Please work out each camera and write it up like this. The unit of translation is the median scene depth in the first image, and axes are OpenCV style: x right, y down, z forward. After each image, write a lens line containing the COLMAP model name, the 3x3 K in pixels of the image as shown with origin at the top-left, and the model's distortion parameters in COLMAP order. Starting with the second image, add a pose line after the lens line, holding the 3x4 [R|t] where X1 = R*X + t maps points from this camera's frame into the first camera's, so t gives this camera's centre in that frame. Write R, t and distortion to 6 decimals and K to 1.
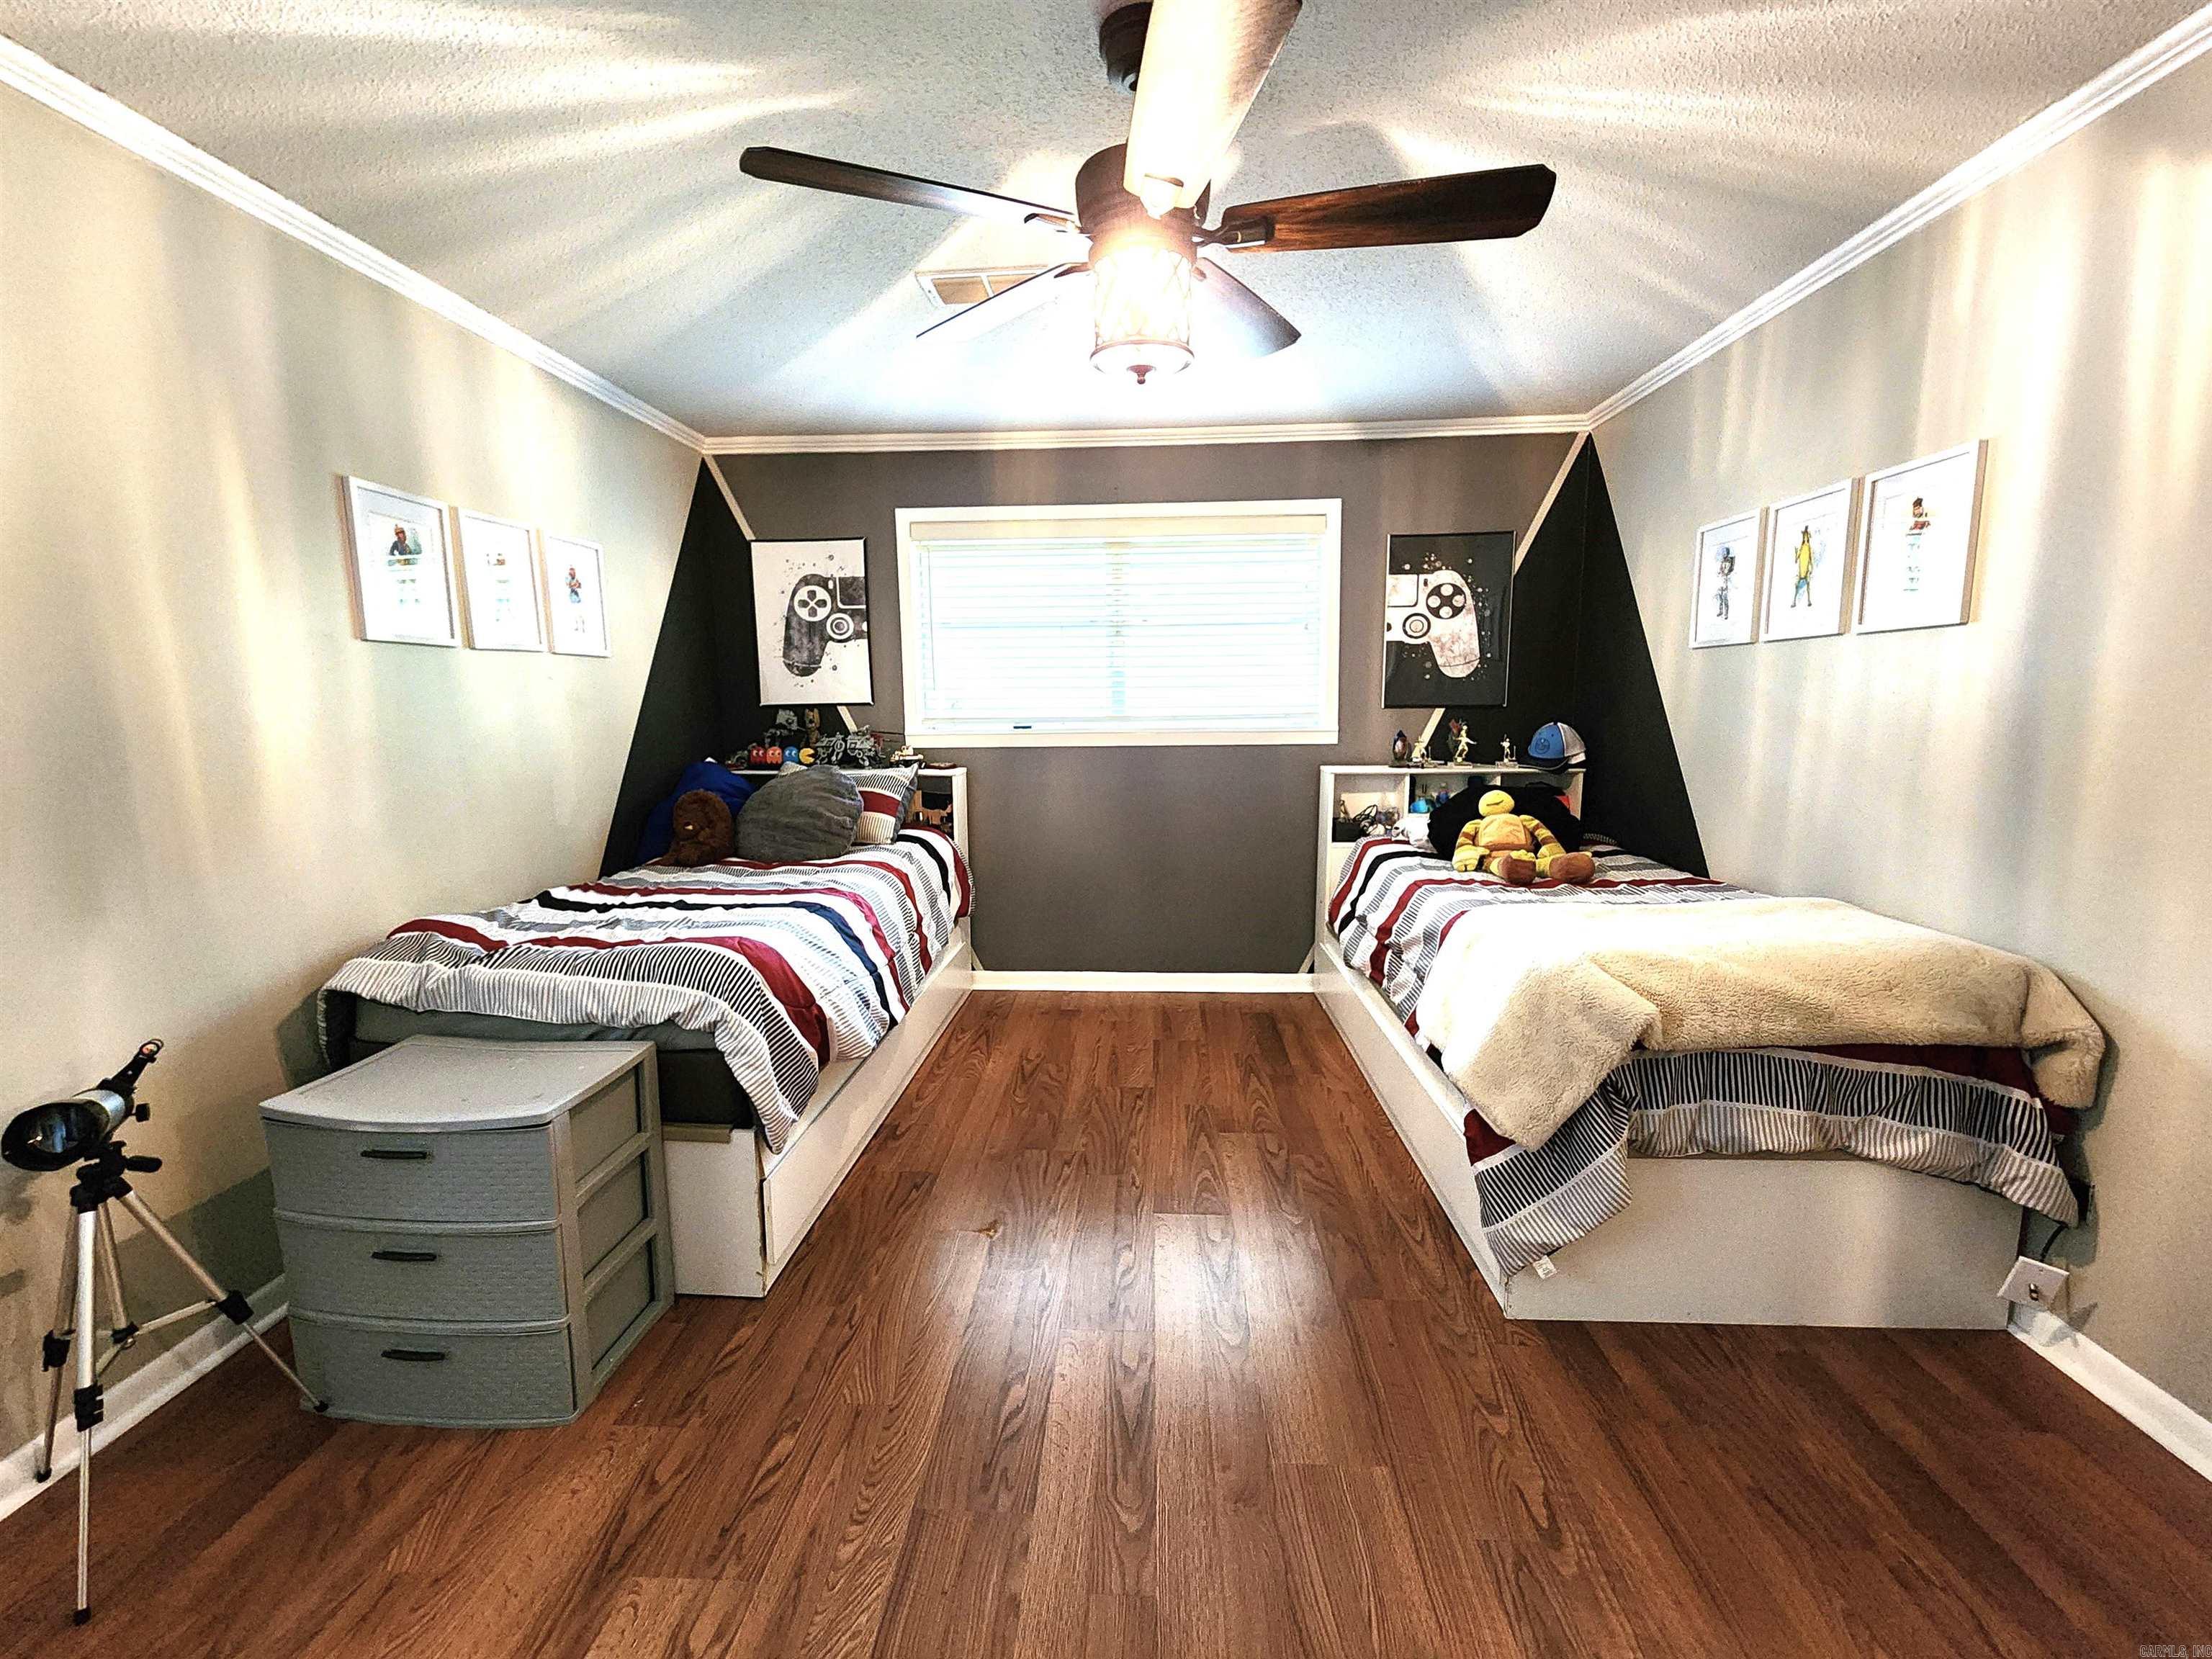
lens RADIAL K [[907.2, 0, 1101.5], [0, 907.2, 824.8], [0, 0, 1]] dist [0.001162, -0.000053]
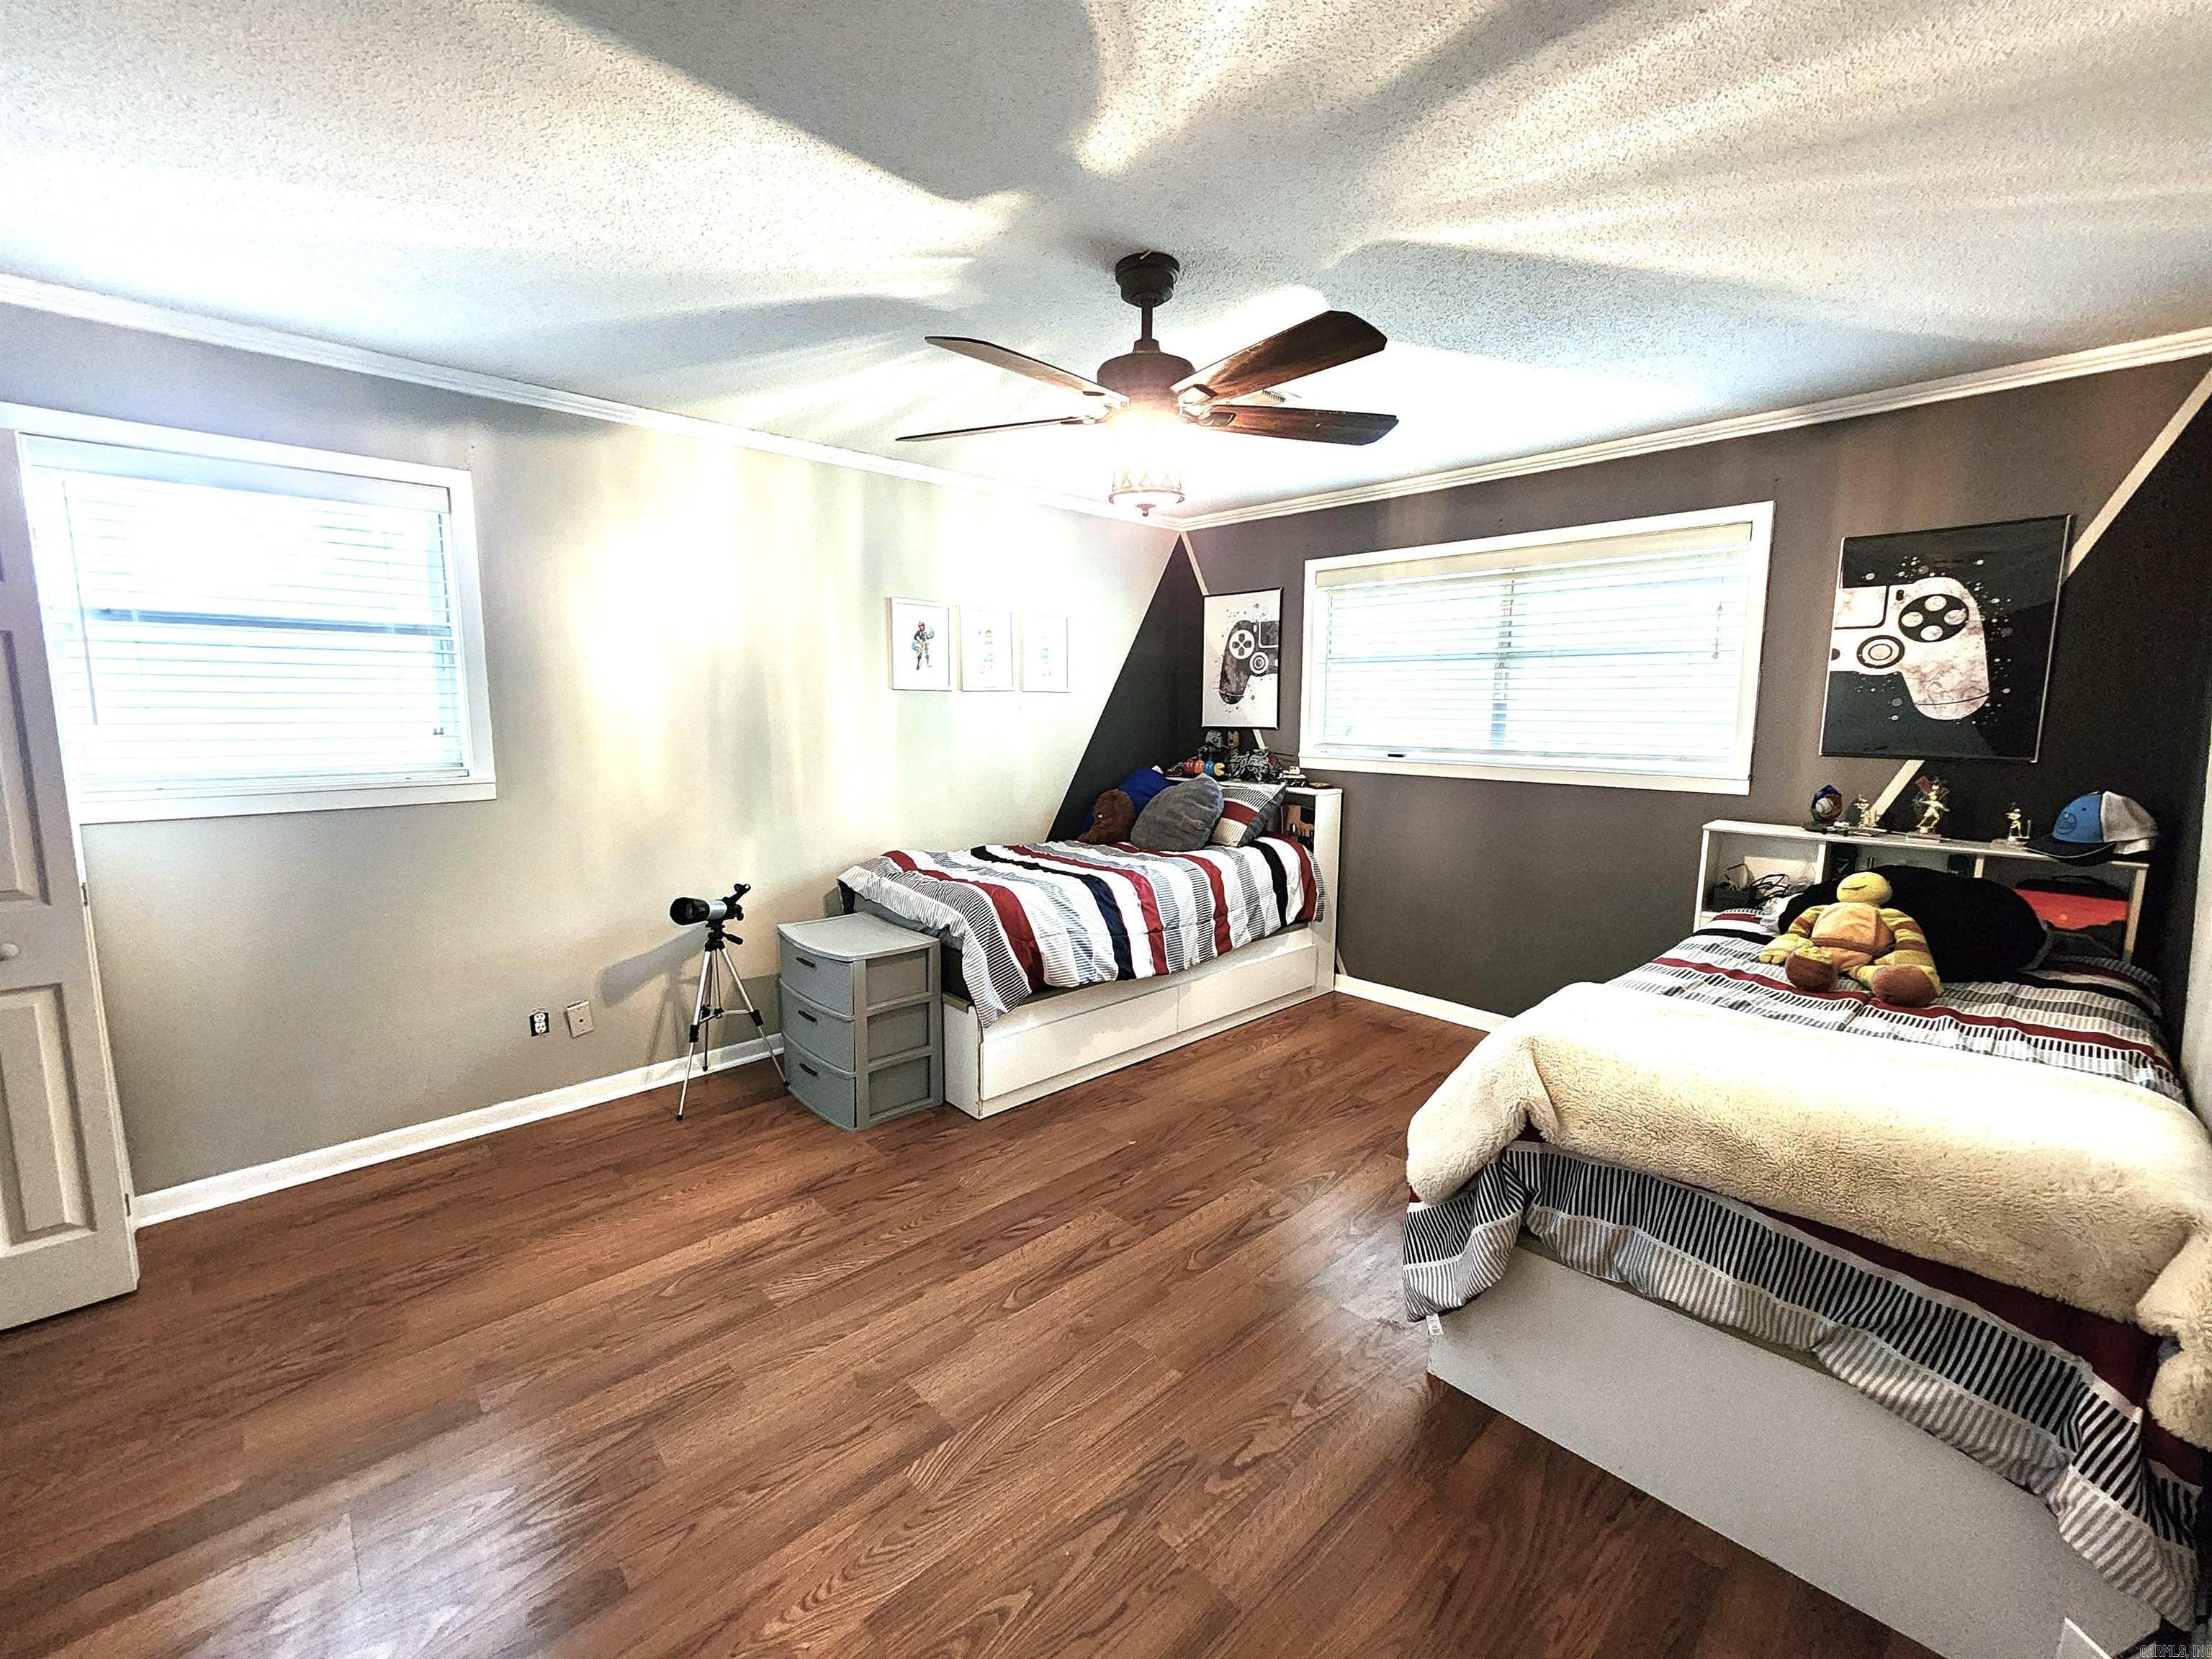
lens RADIAL K [[907.2, 0, 1101.1], [0, 907.2, 826.7], [0, 0, 1]] dist [0.001162, -0.000053]
pose [[0.730231, 0.106518, -0.674845, 0.403307], [-0.109430, 0.993254, 0.038364, -0.029047], [0.674379, 0.045834, 0.736962, -0.009374]]
